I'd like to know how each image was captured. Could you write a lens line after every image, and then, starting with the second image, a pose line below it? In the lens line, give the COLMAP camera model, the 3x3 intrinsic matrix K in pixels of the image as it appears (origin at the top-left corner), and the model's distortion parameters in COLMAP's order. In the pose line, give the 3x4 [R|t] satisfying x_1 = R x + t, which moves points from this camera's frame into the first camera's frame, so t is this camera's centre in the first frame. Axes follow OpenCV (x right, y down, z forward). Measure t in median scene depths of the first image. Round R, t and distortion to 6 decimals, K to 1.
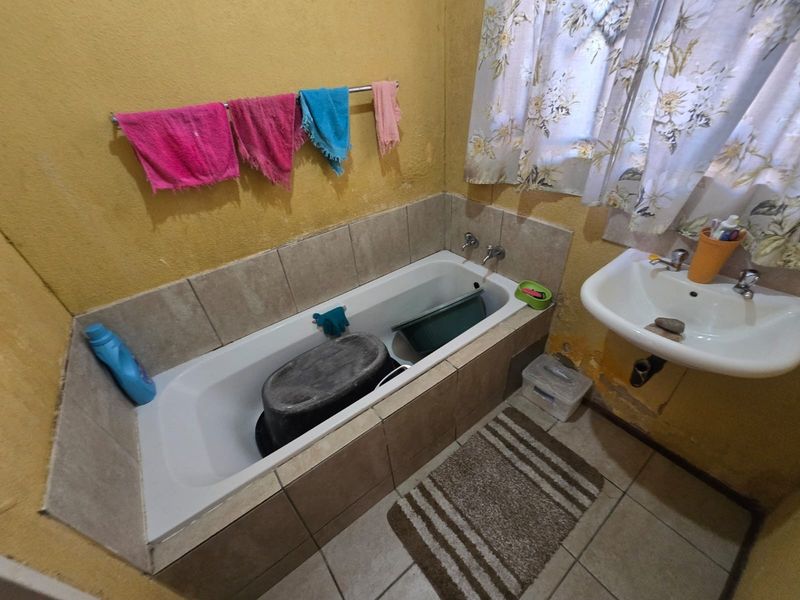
lens RADIAL K [[330.9, 0, 399.8], [0, 330.9, 303.3], [0, 0, 1]] dist [-0.002005, -0.000300]
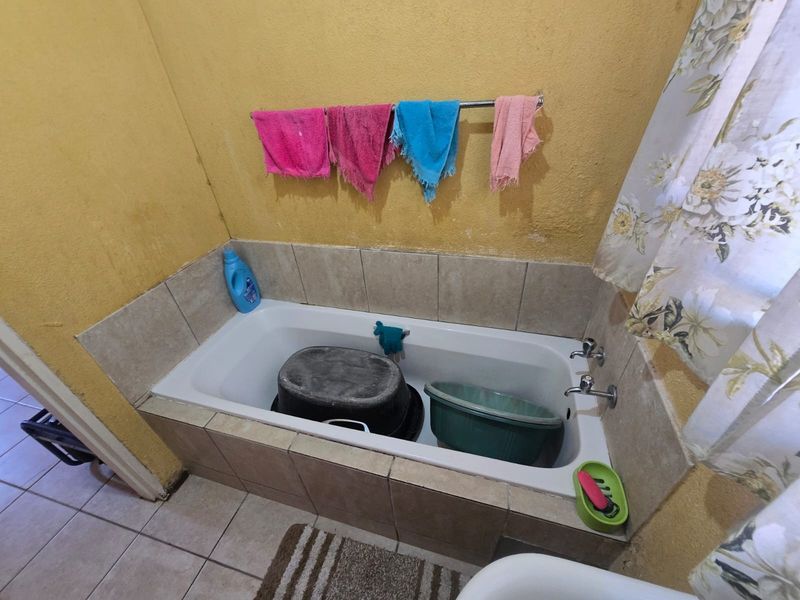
lens RADIAL K [[328.7, 0, 401.2], [0, 328.7, 304.3], [0, 0, 1]] dist [-0.003331, -0.000152]
pose [[0.599677, 0.491124, -0.631810, 0.474559], [-0.450344, 0.859751, 0.240869, -0.347385], [0.661496, 0.140088, 0.736748, 0.380886]]
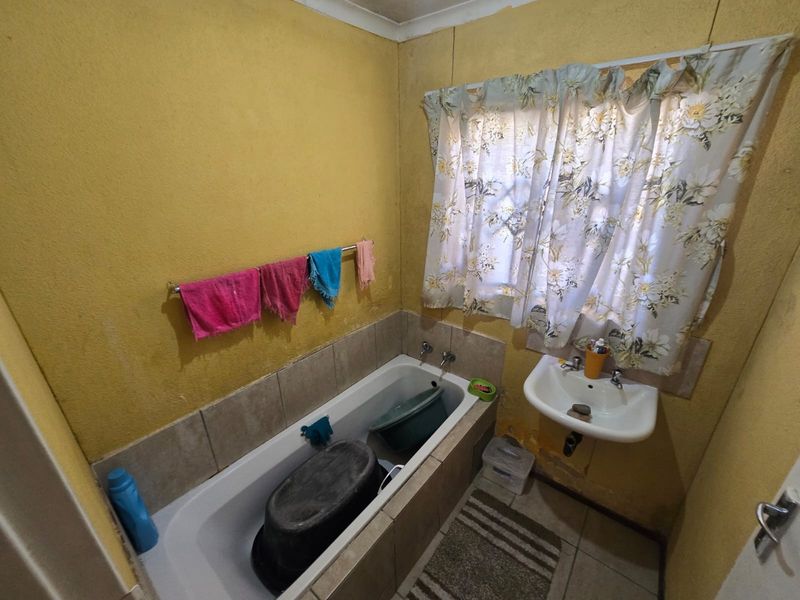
lens RADIAL K [[330.9, 0, 399.8], [0, 330.9, 303.3], [0, 0, 1]] dist [-0.002005, -0.000300]
pose [[0.967316, -0.031236, 0.251641, -0.259560], [0.091513, 0.968507, -0.231559, -0.099147], [-0.236483, 0.247019, 0.939711, -0.251073]]
